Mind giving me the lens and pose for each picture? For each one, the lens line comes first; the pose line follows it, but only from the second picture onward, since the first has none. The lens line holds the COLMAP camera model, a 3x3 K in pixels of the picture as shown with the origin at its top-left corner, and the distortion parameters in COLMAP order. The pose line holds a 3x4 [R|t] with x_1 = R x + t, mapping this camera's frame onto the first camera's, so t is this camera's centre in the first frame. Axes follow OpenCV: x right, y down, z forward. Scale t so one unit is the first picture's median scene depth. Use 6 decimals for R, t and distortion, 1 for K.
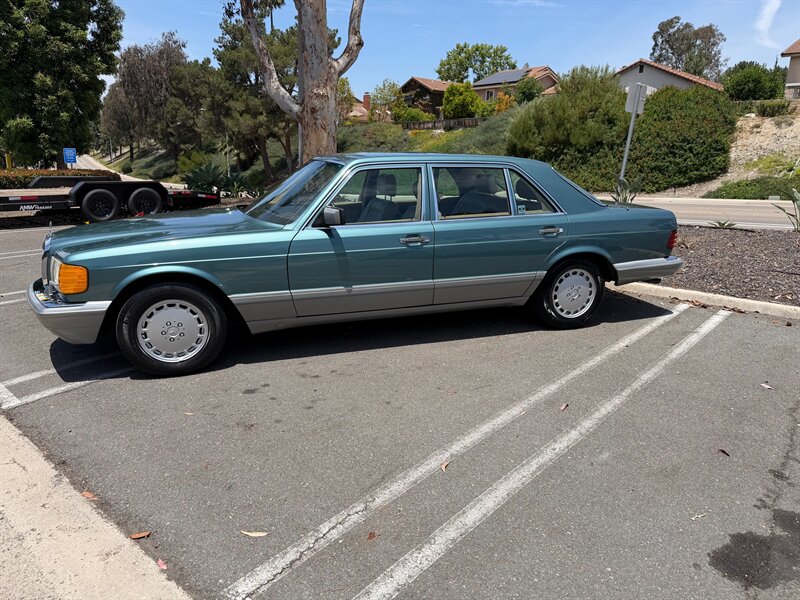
lens RADIAL K [[558.6, 0, 400.0], [0, 558.6, 300.0], [0, 0, 1]] dist [0.025524, -0.045296]
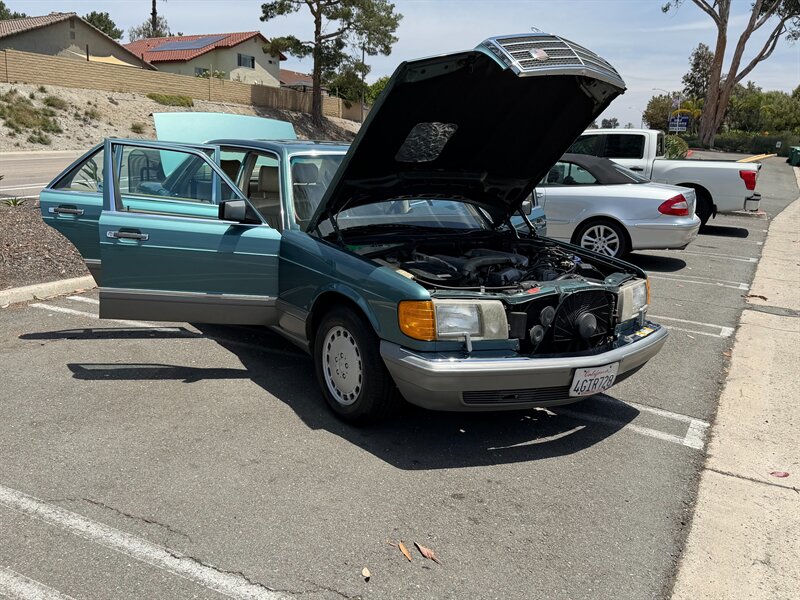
lens RADIAL K [[715.4, 0, 406.6], [0, 715.4, 302.4], [0, 0, 1]] dist [0.111232, -0.180994]
pose [[-0.239235, -0.231738, 0.942902, -0.160194], [0.201293, 0.938166, 0.281646, -0.043511], [-0.949867, 0.257180, -0.177795, 0.154939]]
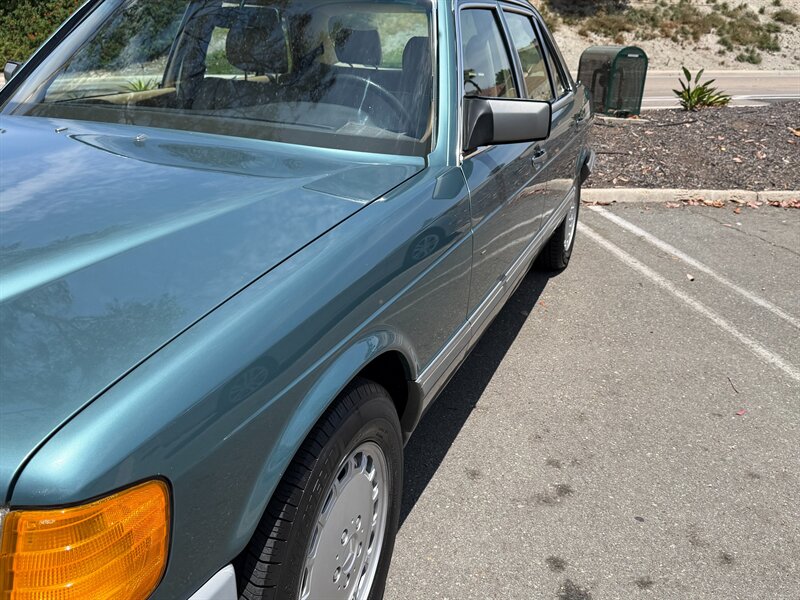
lens RADIAL K [[742.7, 0, 411.0], [0, 742.7, 300.5], [0, 0, 1]] dist [-0.000739, -0.004890]
pose [[0.649327, -0.246901, 0.719315, -0.064548], [0.165502, 0.969041, 0.183220, -0.014191], [-0.742283, 0.000079, 0.670087, 0.073450]]
